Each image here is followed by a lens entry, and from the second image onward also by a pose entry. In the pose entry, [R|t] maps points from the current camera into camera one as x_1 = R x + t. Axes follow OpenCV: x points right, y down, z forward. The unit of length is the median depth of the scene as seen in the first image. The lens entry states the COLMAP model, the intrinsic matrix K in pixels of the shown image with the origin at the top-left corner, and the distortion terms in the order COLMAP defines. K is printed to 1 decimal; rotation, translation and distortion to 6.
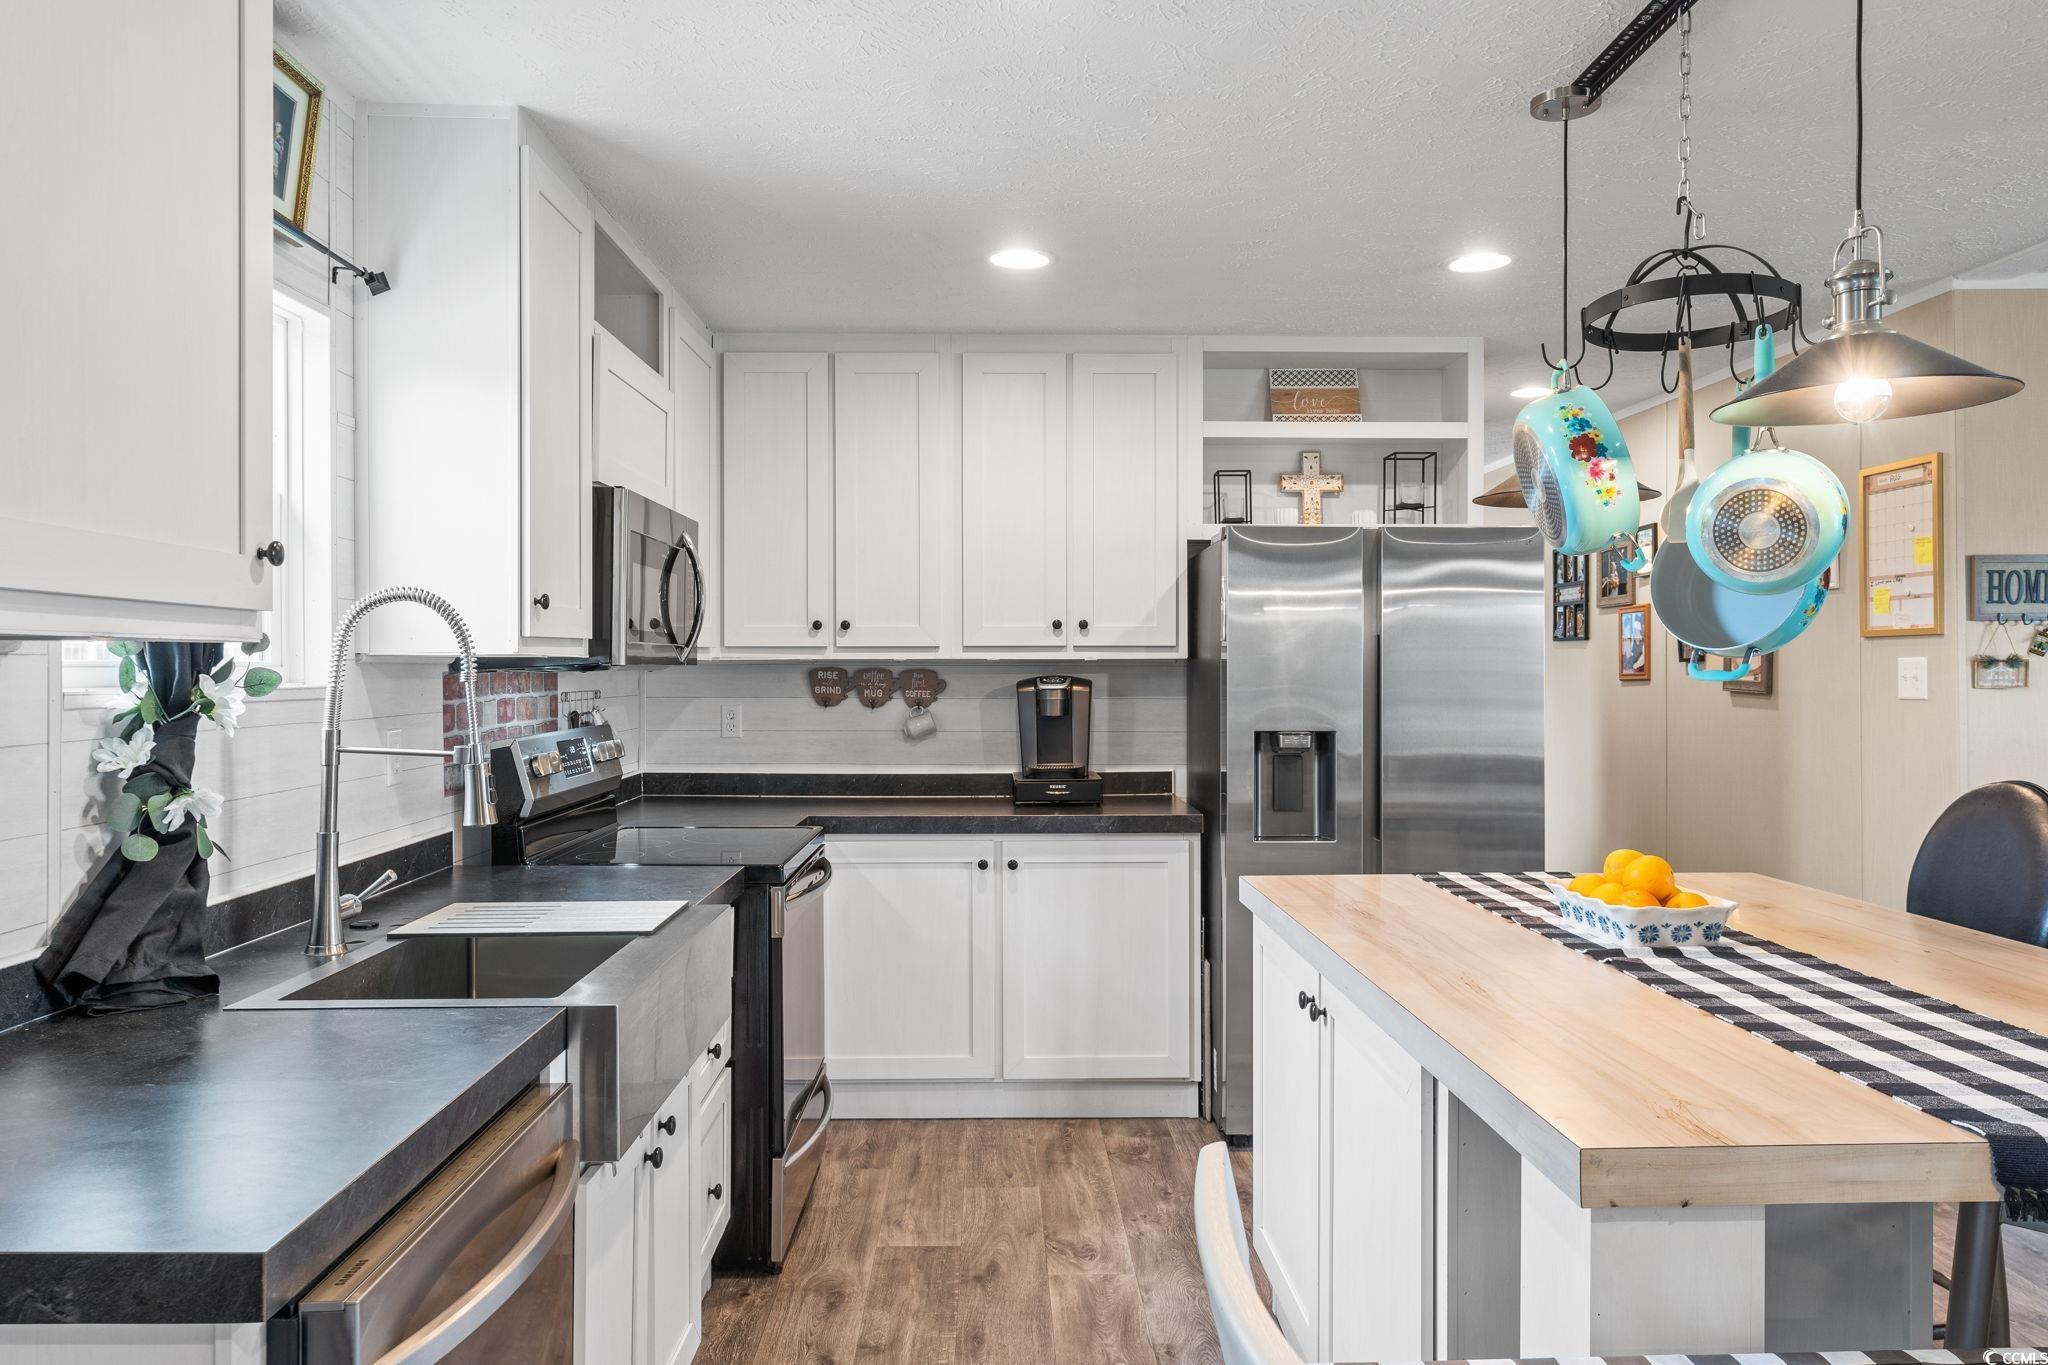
lens RADIAL K [[1410.7, 0, 1019.1], [0, 1410.7, 672.0], [0, 0, 1]] dist [0.005141, -0.000700]
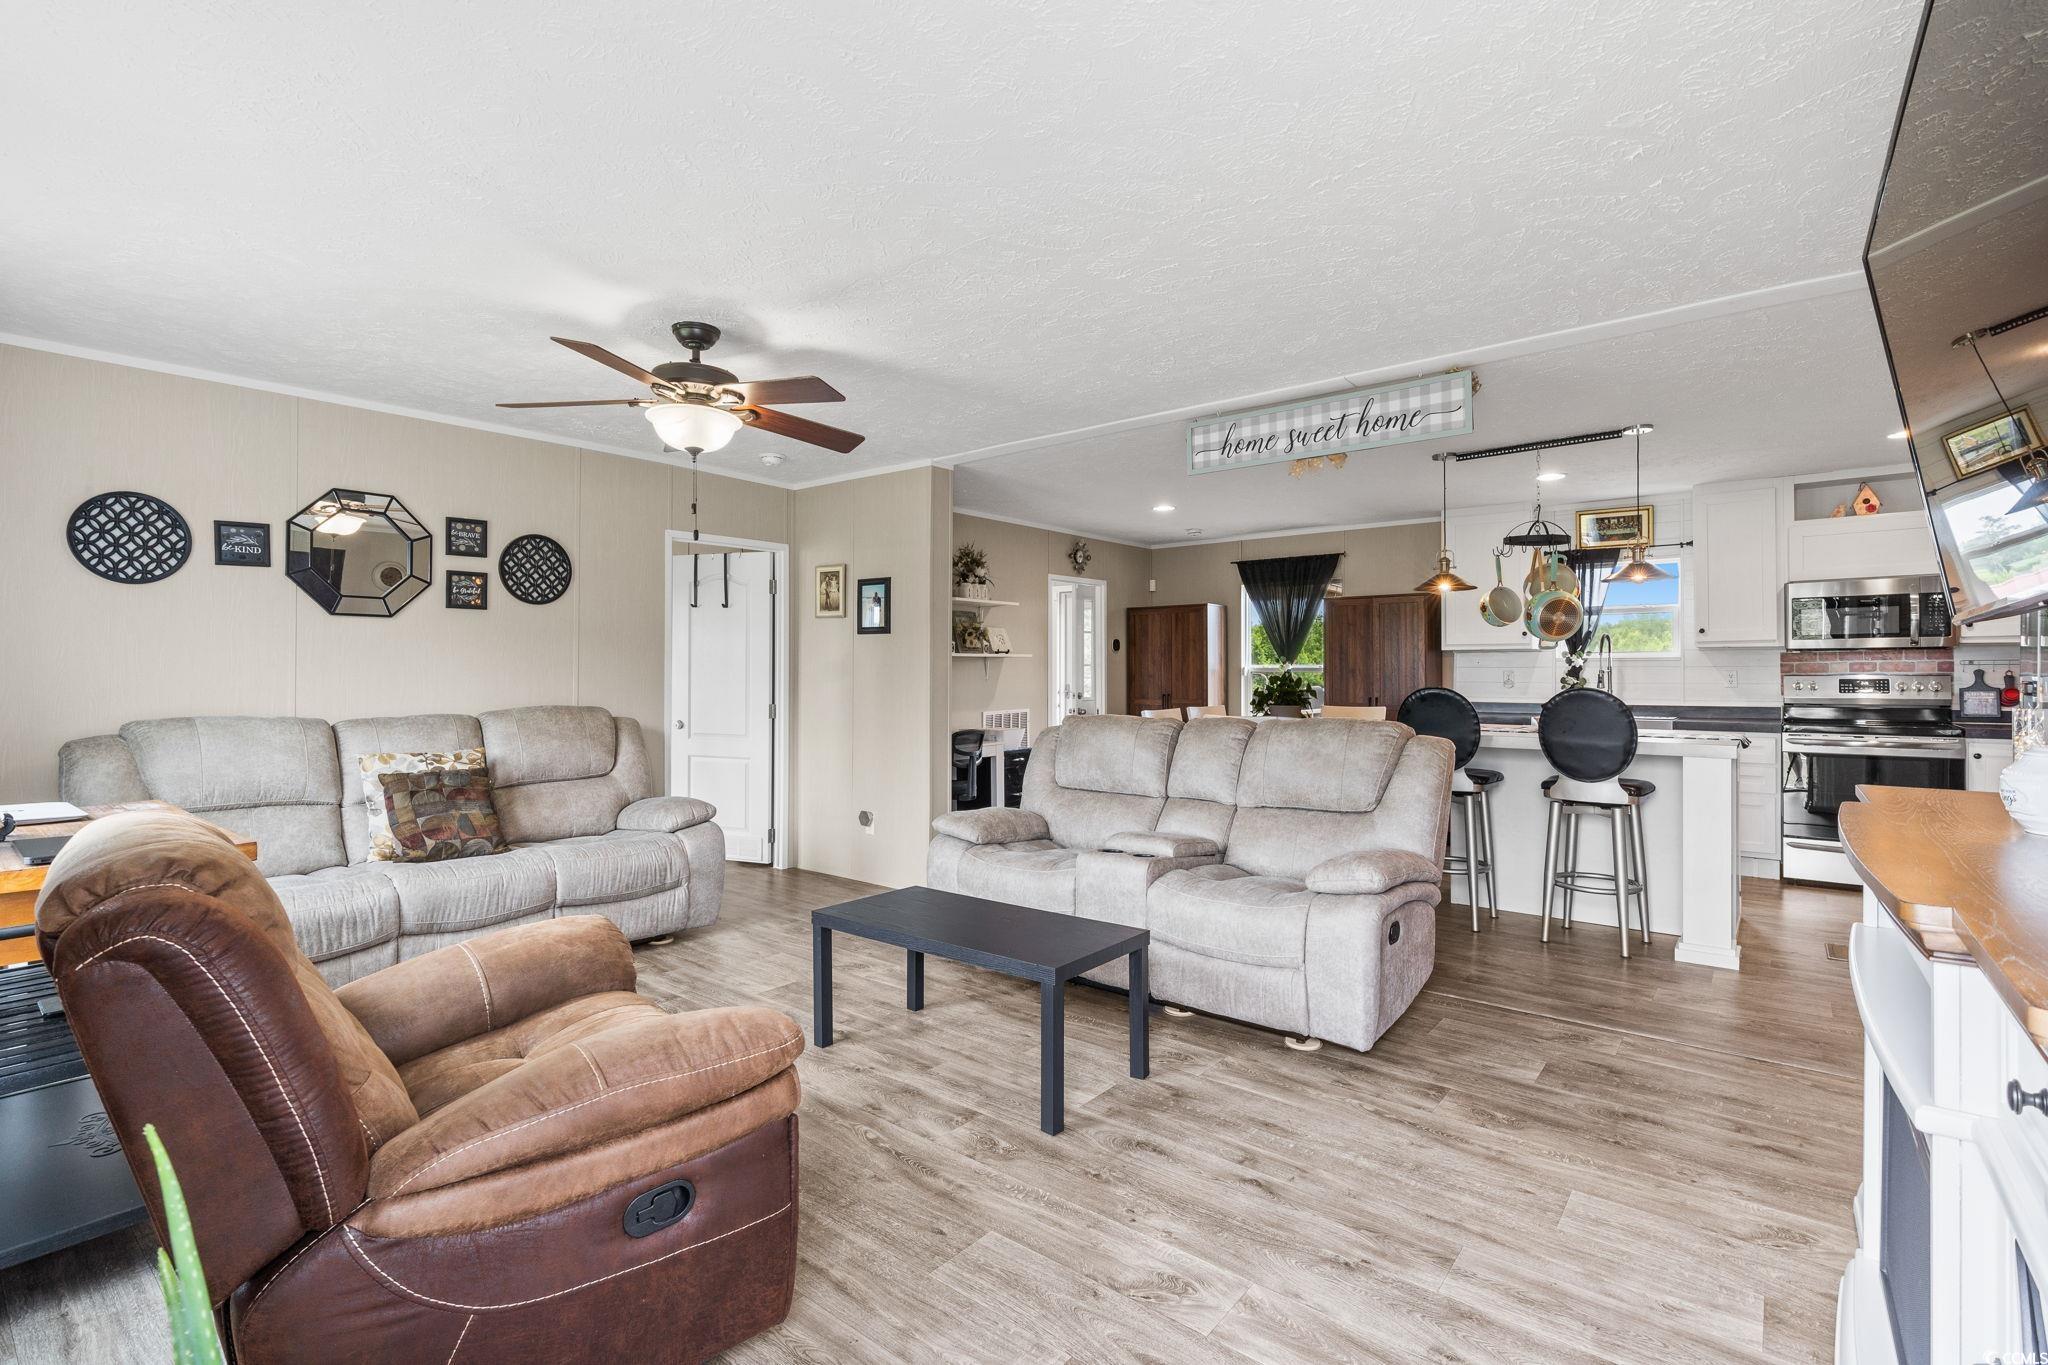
lens RADIAL K [[943.9, 0, 1019.4], [0, 943.9, 668.6], [0, 0, 1]] dist [-0.010629, 0.003679]
pose [[-0.655152, -0.004816, -0.755481, 1.653950], [-0.002149, 0.999988, -0.004511, 0.036337], [0.755494, -0.001332, -0.655155, 0.860364]]
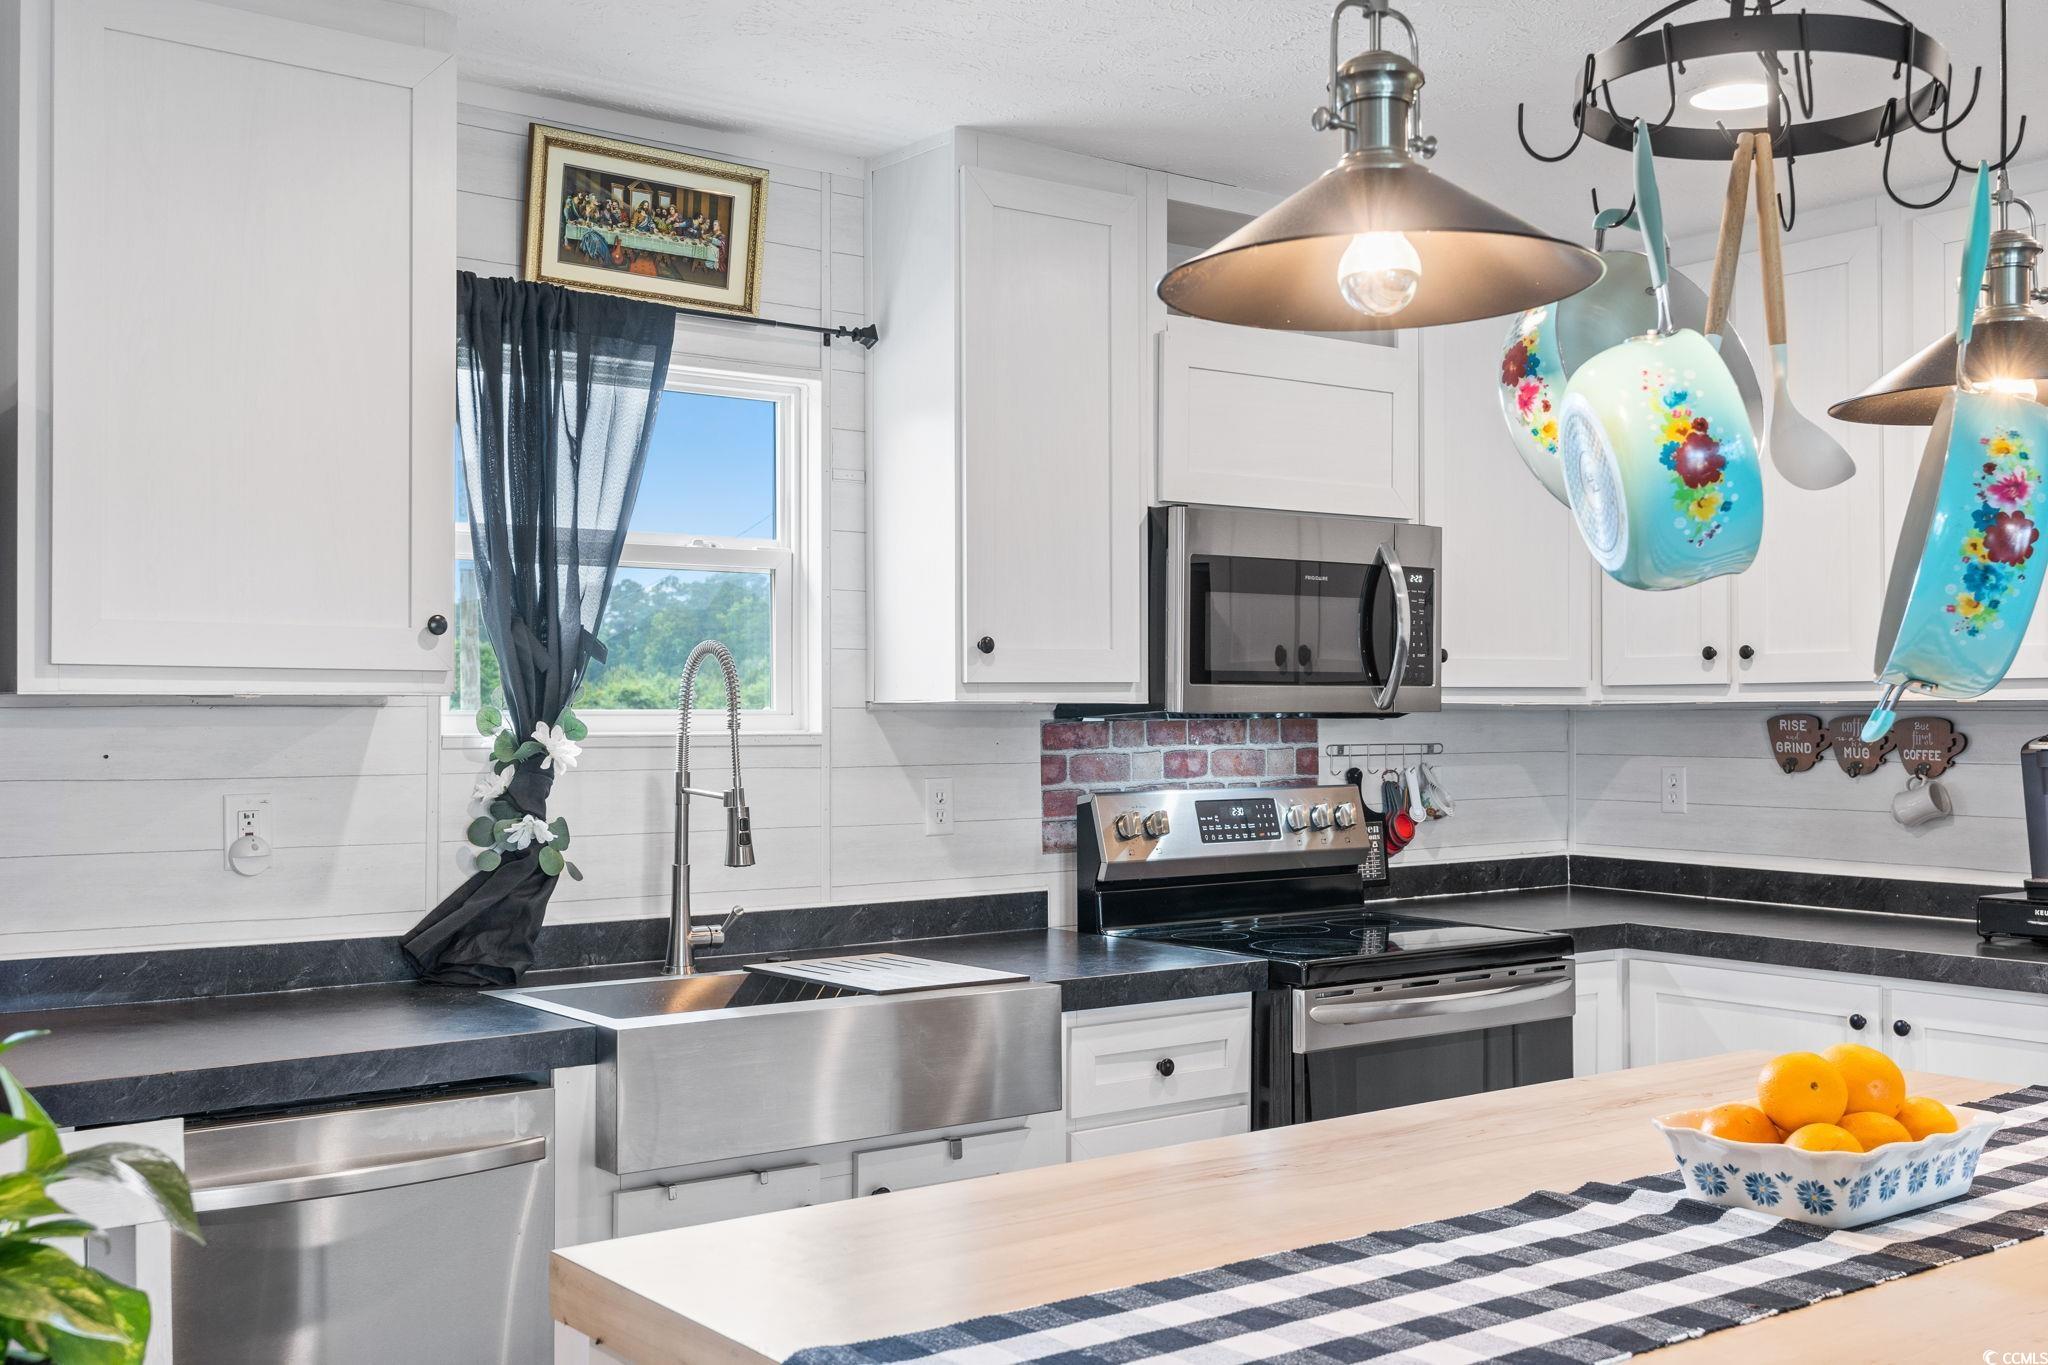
lens RADIAL K [[2026.2, 0, 1014.1], [0, 2026.2, 710.1], [0, 0, 1]] dist [0.009518, 0.000000]
pose [[0.583908, -0.002258, -0.811817, 0.534323], [-0.001280, 0.999992, -0.003702, -0.001192], [0.811819, 0.003201, 0.583901, 0.159811]]
